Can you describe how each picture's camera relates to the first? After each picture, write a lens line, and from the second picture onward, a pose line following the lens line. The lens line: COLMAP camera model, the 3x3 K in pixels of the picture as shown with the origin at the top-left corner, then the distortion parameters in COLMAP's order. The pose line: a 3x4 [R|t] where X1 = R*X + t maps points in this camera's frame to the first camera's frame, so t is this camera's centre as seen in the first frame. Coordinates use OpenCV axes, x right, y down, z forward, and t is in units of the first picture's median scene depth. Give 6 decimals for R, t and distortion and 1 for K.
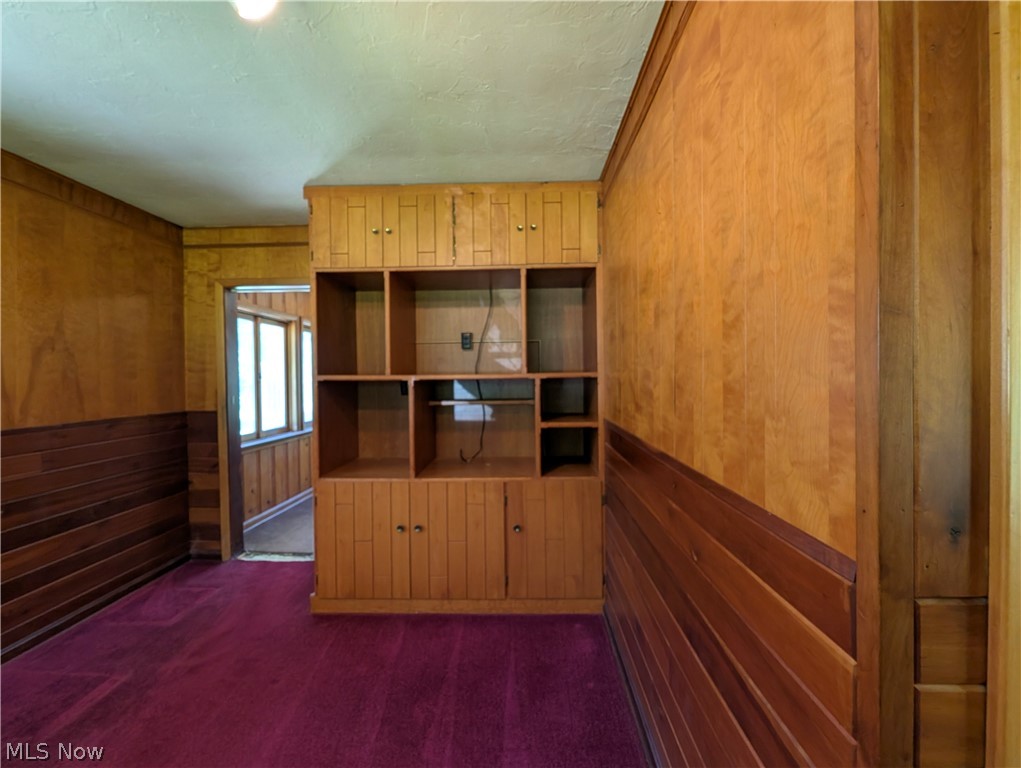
lens RADIAL K [[420.4, 0, 511.0], [0, 420.4, 380.9], [0, 0, 1]] dist [0.001028, -0.000888]
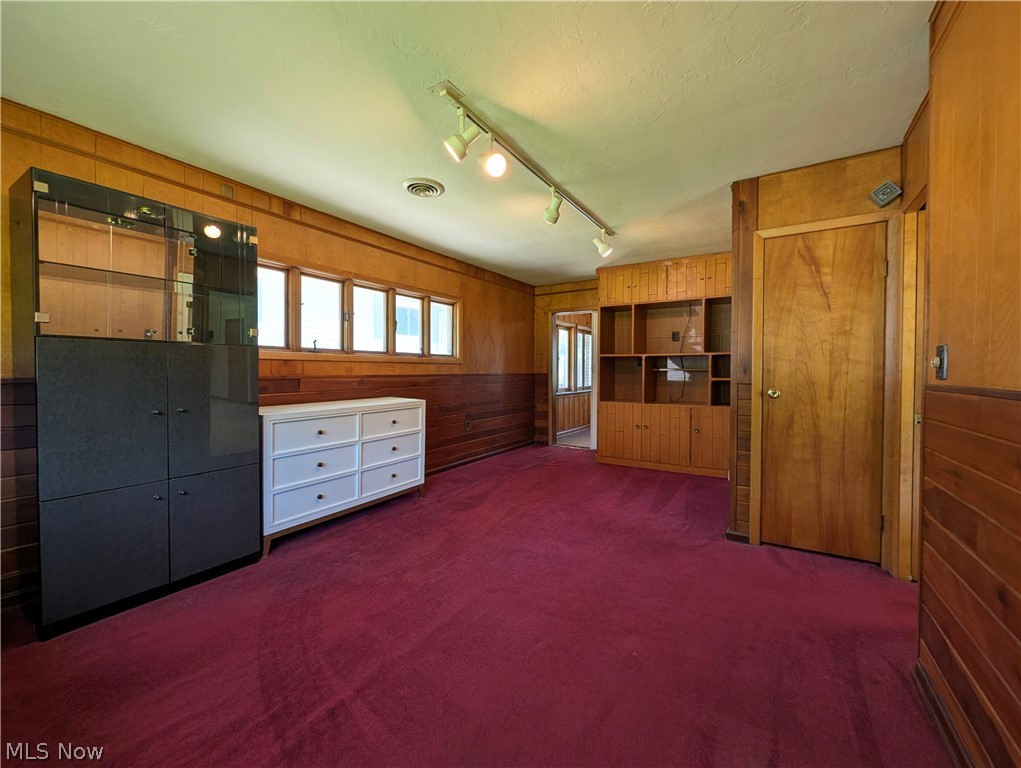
lens RADIAL K [[420.4, 0, 511.0], [0, 420.4, 380.9], [0, 0, 1]] dist [0.001028, -0.000888]
pose [[0.860169, 0.024834, -0.509404, 0.227684], [-0.016578, 0.999647, 0.020740, 0.076797], [0.509740, -0.009394, 0.860277, -0.984674]]
